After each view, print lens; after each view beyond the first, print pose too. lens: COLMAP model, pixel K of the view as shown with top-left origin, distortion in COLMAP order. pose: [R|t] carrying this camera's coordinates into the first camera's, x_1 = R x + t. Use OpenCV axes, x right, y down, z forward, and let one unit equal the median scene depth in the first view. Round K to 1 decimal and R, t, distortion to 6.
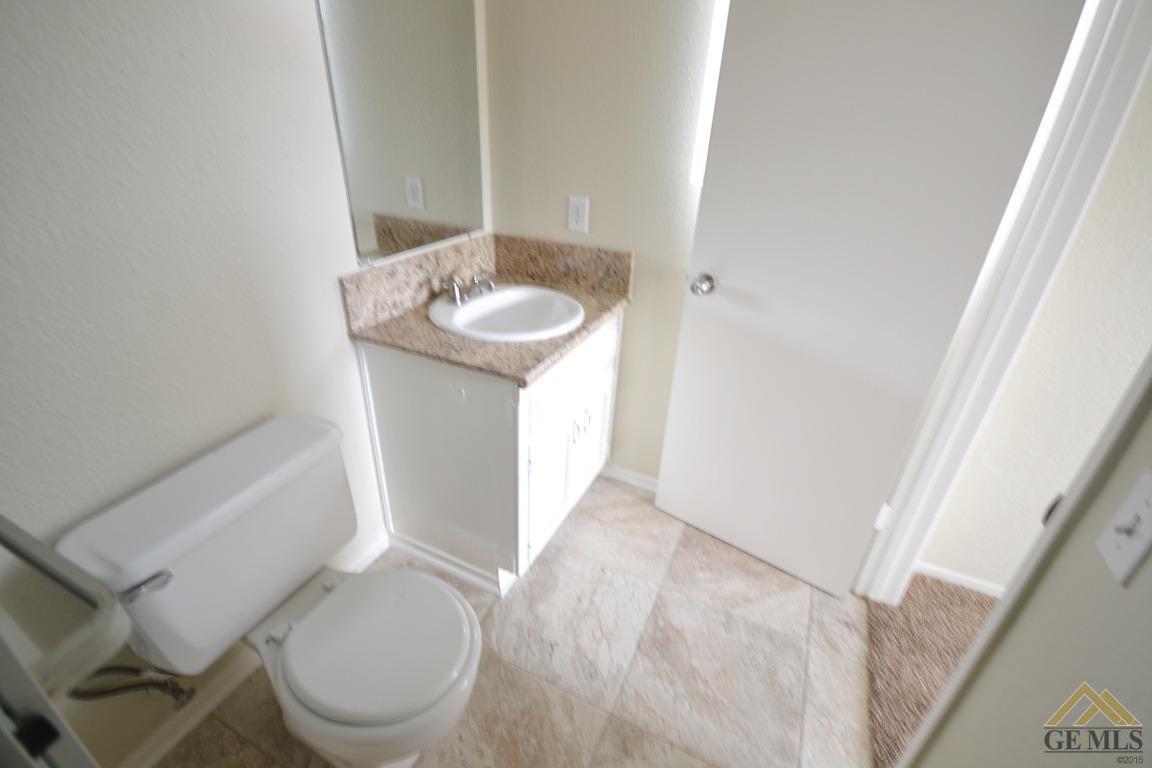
lens RADIAL K [[513.1, 0, 577.6], [0, 513.1, 380.8], [0, 0, 1]] dist [0.014107, -0.014223]
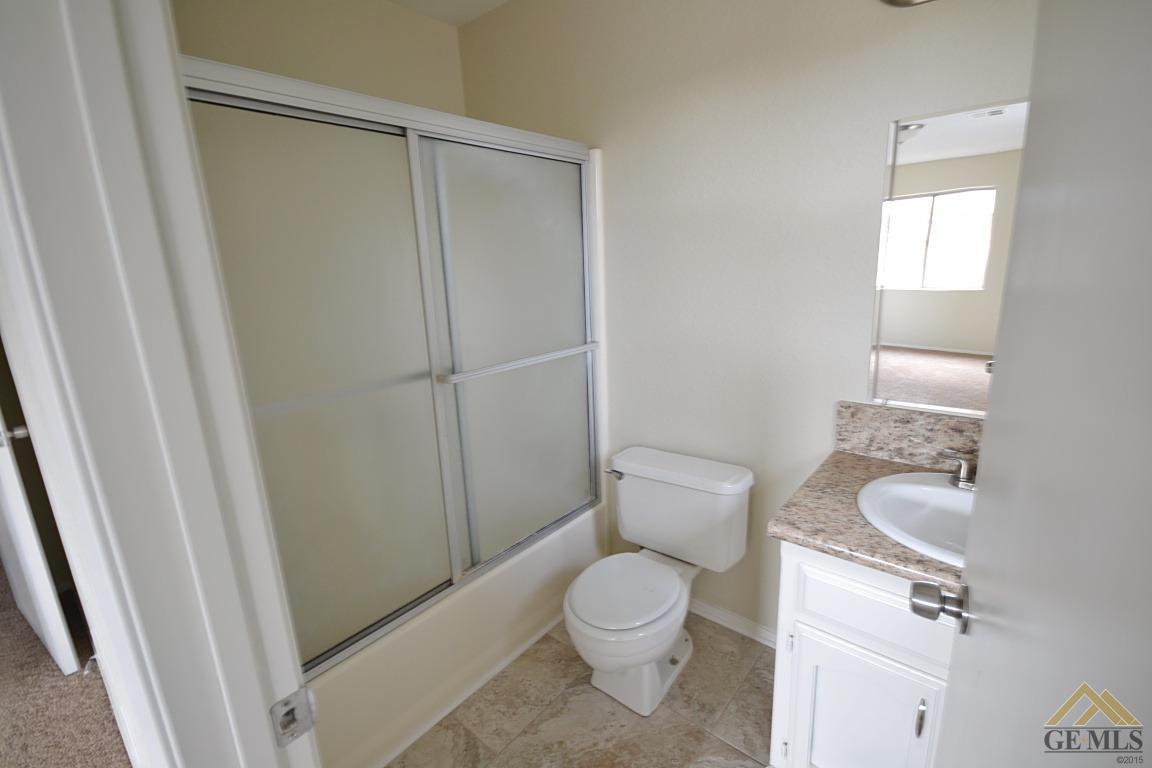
lens RADIAL K [[513.1, 0, 577.6], [0, 513.1, 380.8], [0, 0, 1]] dist [0.014107, -0.014223]
pose [[-0.266428, 0.179544, -0.946985, 0.722990], [-0.421163, 0.862053, 0.281933, -0.294284], [0.866970, 0.473950, -0.154058, 0.598139]]
